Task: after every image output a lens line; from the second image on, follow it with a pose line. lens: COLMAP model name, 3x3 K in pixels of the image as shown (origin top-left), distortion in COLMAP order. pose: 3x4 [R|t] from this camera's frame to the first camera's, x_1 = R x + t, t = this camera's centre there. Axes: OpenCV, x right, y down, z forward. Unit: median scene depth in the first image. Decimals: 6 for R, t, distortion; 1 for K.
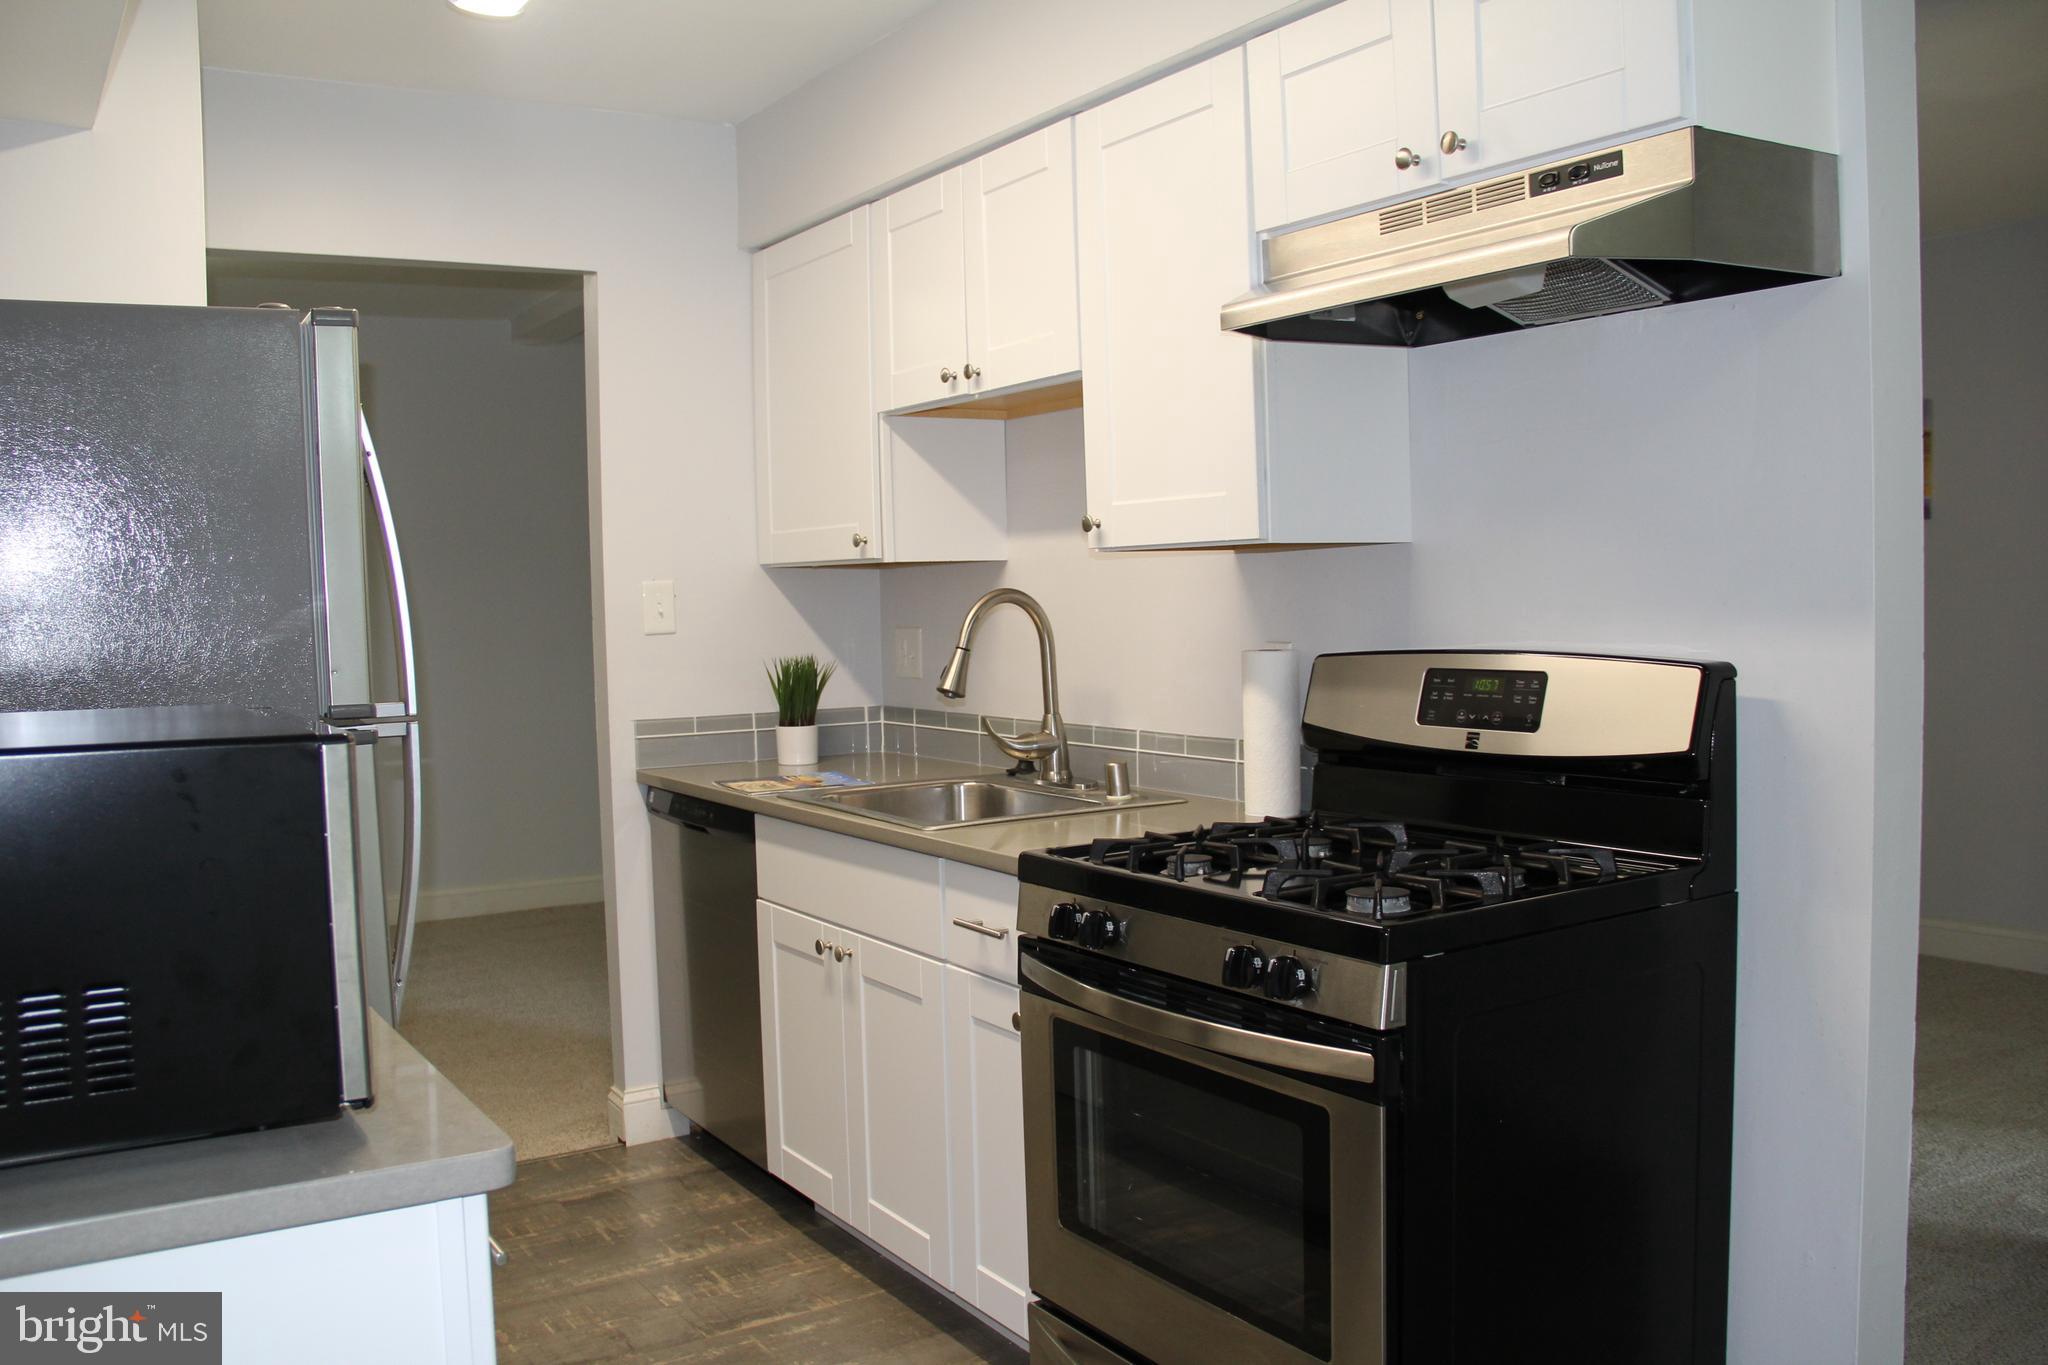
lens RADIAL K [[1706.3, 0, 1006.3], [0, 1706.3, 684.4], [0, 0, 1]] dist [-0.174610, 0.142884]
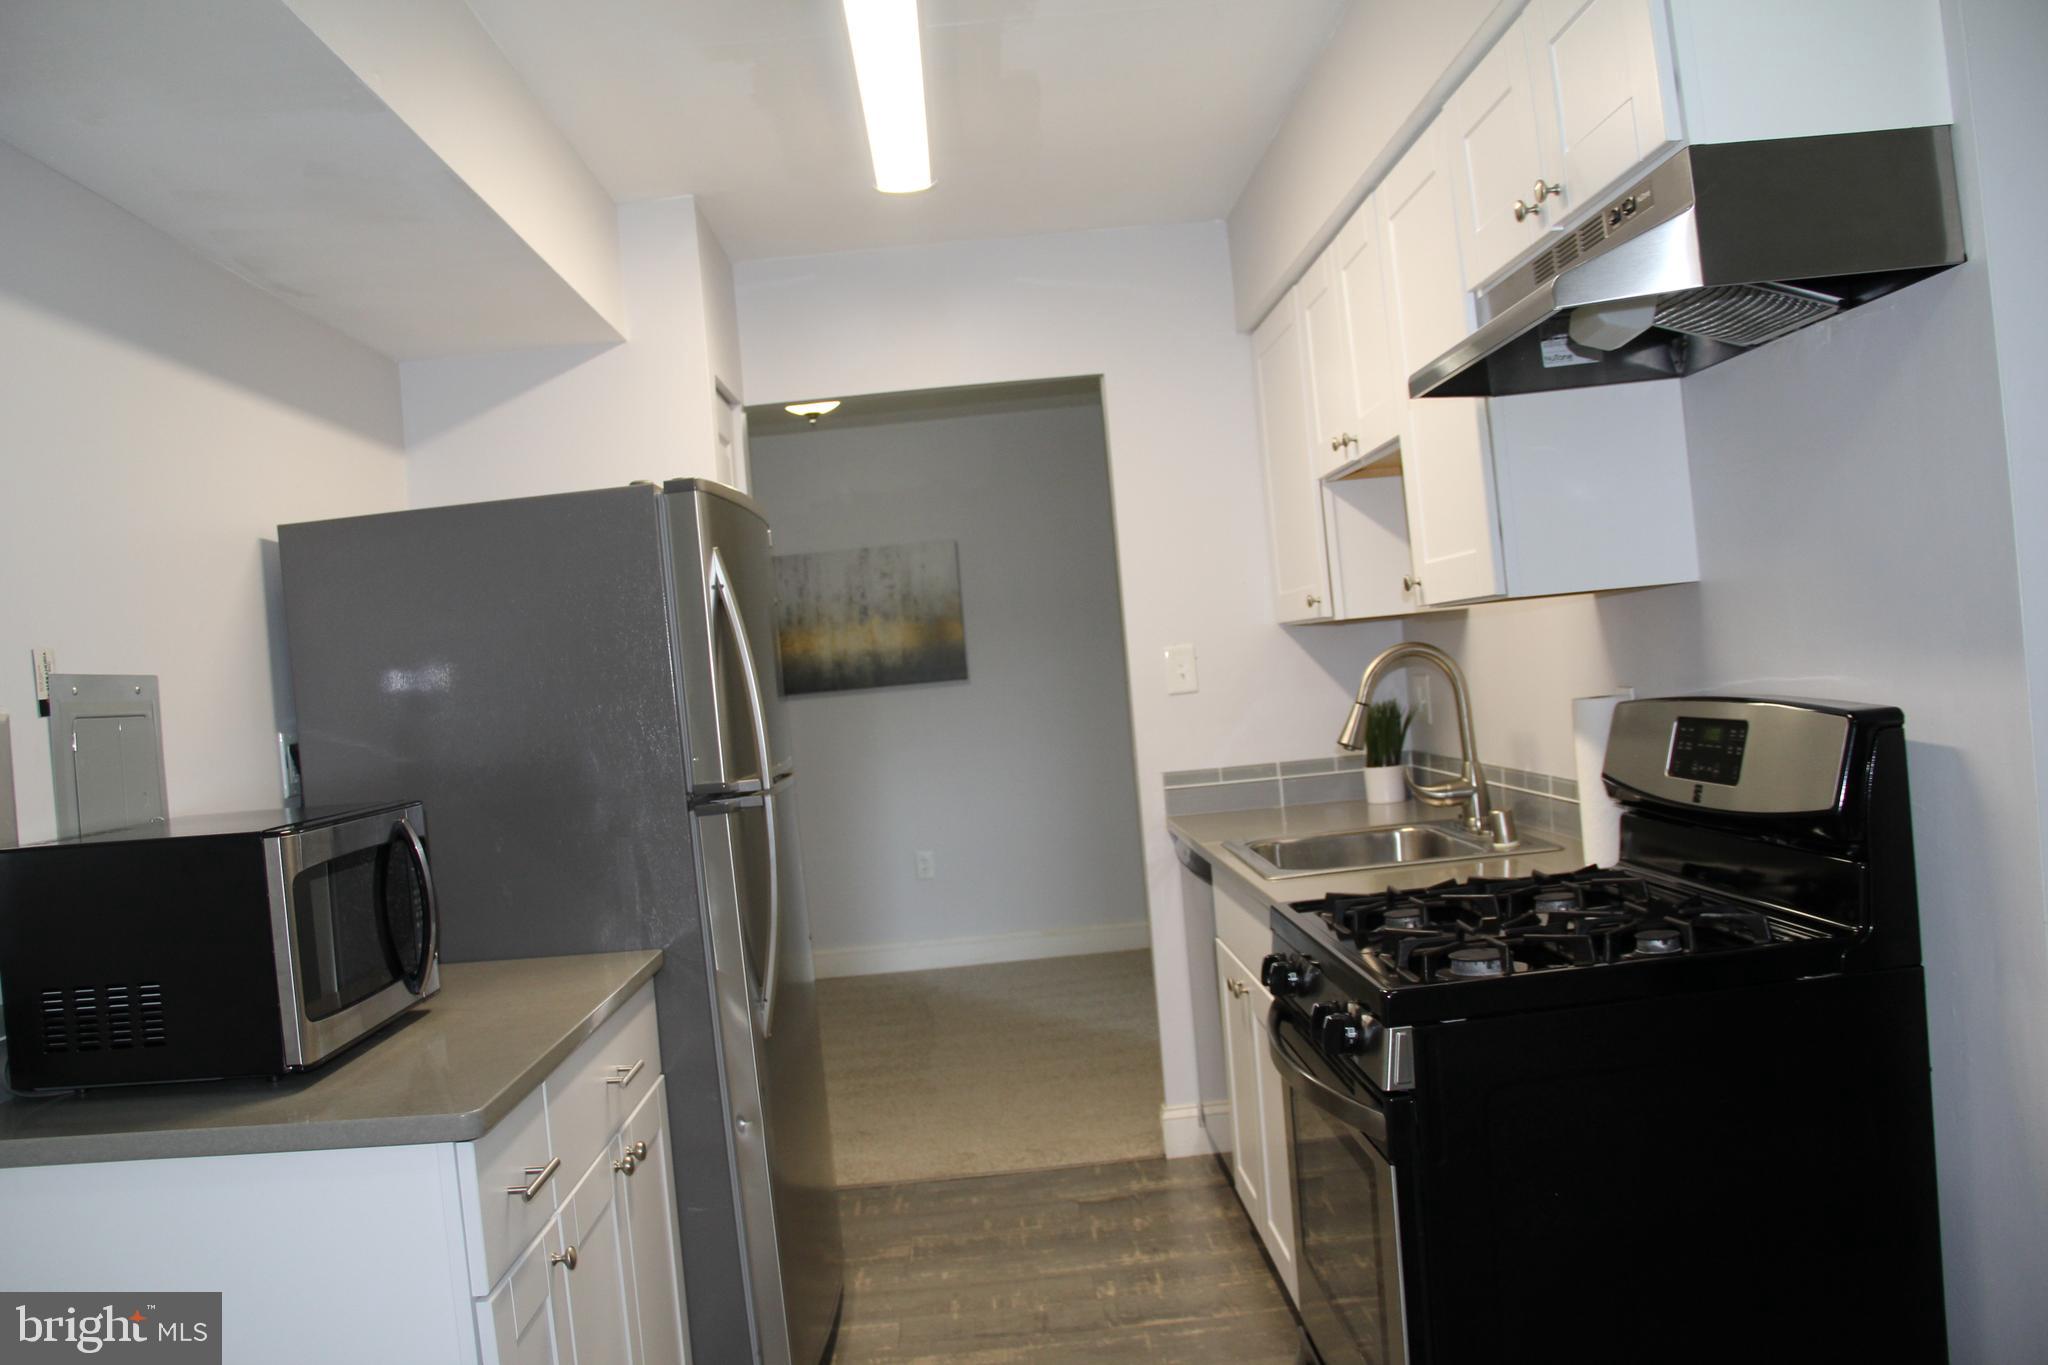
lens RADIAL K [[1686.6, 0, 1006.2], [0, 1686.6, 687.8], [0, 0, 1]] dist [-0.181392, 0.144388]
pose [[0.858000, -0.045329, -0.511646, 0.350491], [0.038636, 0.998972, -0.023713, -0.016215], [0.512195, 0.000578, 0.858869, 0.006835]]
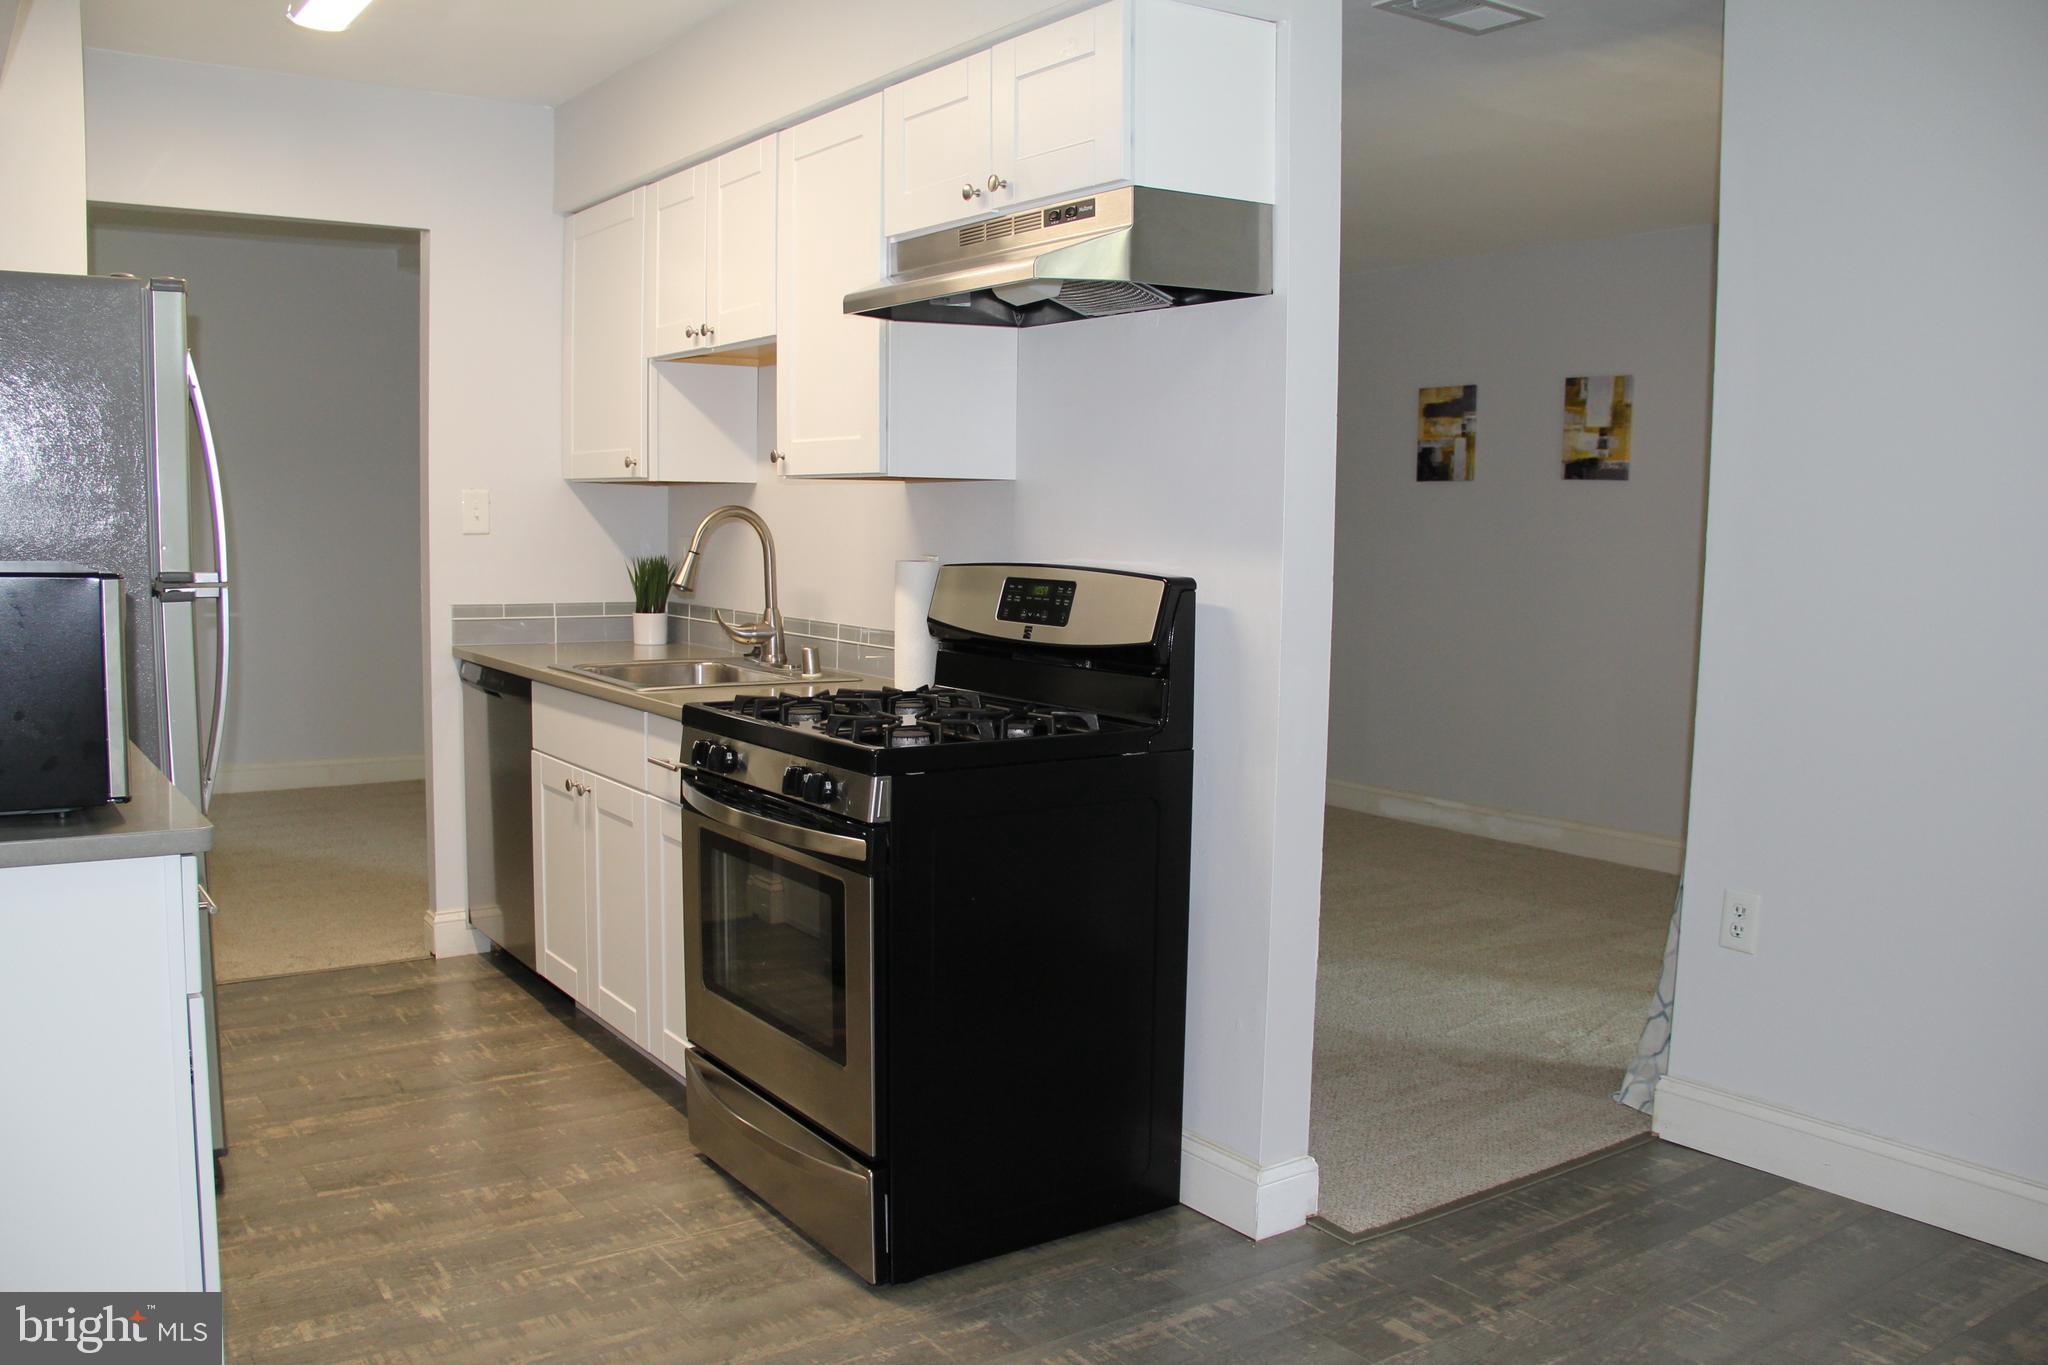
lens RADIAL K [[1686.6, 0, 1006.2], [0, 1686.6, 687.8], [0, 0, 1]] dist [-0.181392, 0.144388]
pose [[0.998433, 0.037547, 0.041488, 0.173790], [-0.039459, 0.998148, 0.046288, 0.013668], [-0.039673, -0.047853, 0.998066, -0.264013]]
